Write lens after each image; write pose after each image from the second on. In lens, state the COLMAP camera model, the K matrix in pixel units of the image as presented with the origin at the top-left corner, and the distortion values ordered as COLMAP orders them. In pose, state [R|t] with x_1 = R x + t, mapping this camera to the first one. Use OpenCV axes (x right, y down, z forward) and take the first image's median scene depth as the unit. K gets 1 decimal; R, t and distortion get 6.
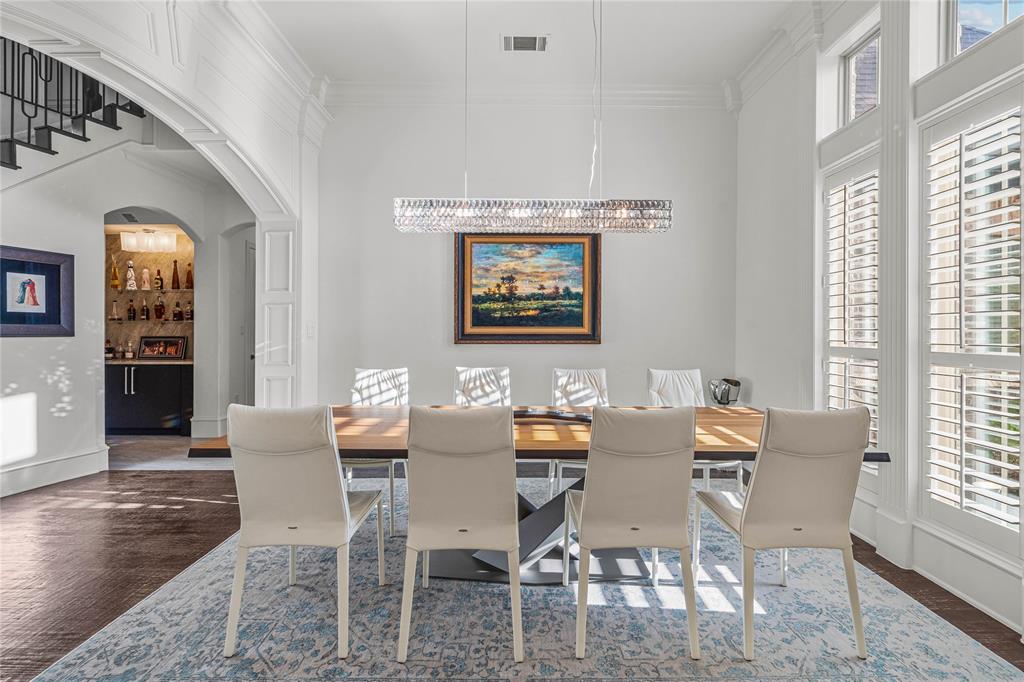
lens RADIAL K [[470.2, 0, 511.6], [0, 470.2, 328.9], [0, 0, 1]] dist [-0.001308, 0.000664]
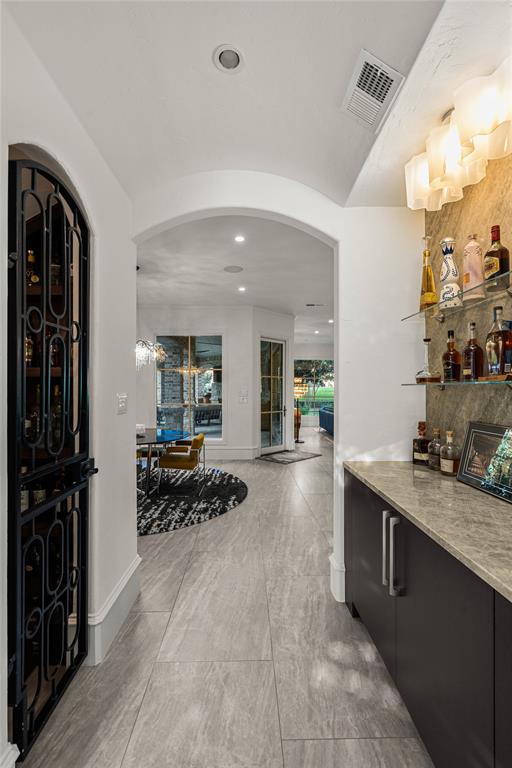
lens RADIAL K [[352.7, 0, 256.0], [0, 352.7, 384.0], [0, 0, 1]] dist [-0.001308, 0.000664]
pose [[0.029896, -0.015826, -0.999428, -0.508223], [-0.001557, 0.999873, -0.015879, -0.010123], [0.999552, 0.002031, 0.029868, 0.822386]]
